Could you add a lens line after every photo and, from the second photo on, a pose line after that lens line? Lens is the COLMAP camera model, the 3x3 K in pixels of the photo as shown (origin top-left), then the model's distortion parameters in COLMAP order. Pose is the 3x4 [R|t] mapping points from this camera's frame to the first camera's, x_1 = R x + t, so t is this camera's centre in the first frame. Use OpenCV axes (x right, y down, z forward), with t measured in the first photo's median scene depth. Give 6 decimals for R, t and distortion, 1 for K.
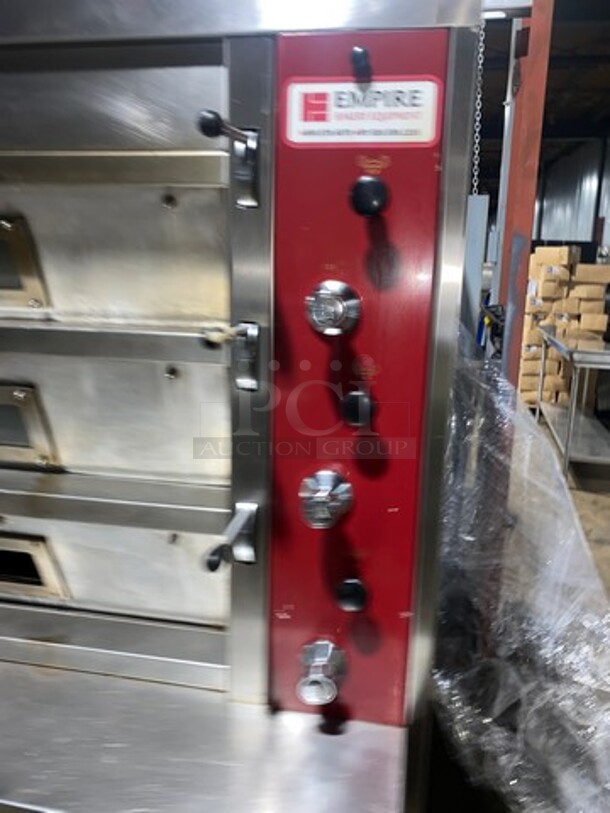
lens RADIAL K [[613.5, 0, 302.3], [0, 613.5, 405.4], [0, 0, 1]] dist [0.031884, -0.033442]
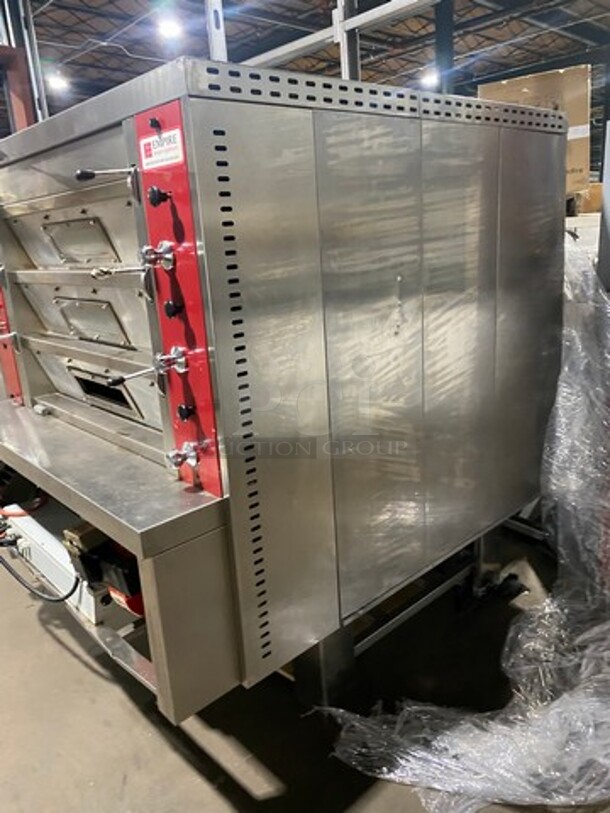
lens RADIAL K [[613.5, 0, 305.0], [0, 613.5, 402.4], [0, 0, 1]] dist [0.031884, -0.033442]
pose [[0.778311, 0.094046, -0.620796, 1.654307], [-0.046943, 0.994668, 0.091830, 0.094891], [0.626121, -0.042331, 0.778576, -0.215301]]
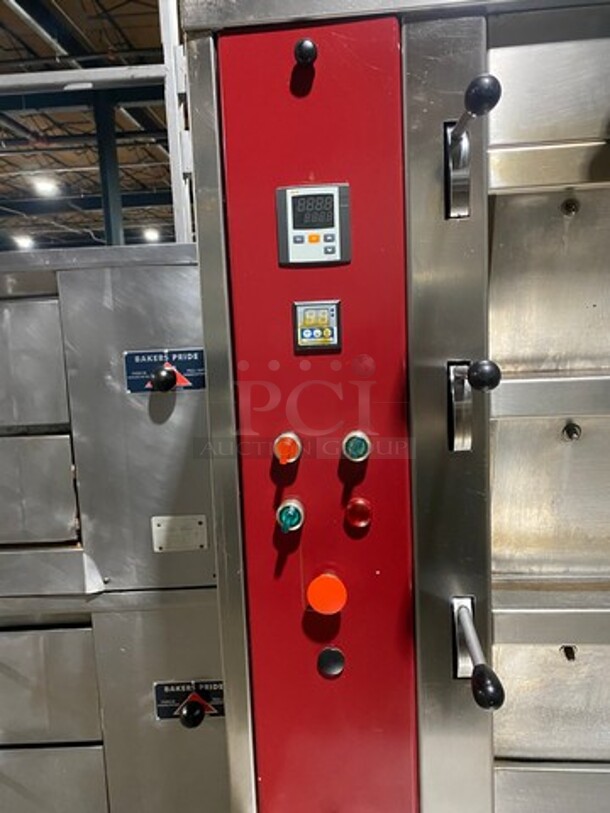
lens RADIAL K [[613.5, 0, 321.5], [0, 613.5, 402.2], [0, 0, 1]] dist [0.031884, -0.033442]
pose [[0.993606, -0.079130, 0.080531, -1.865755], [0.086208, 0.992331, -0.088585, -0.126205], [-0.072904, 0.094961, 0.992808, 0.478363]]
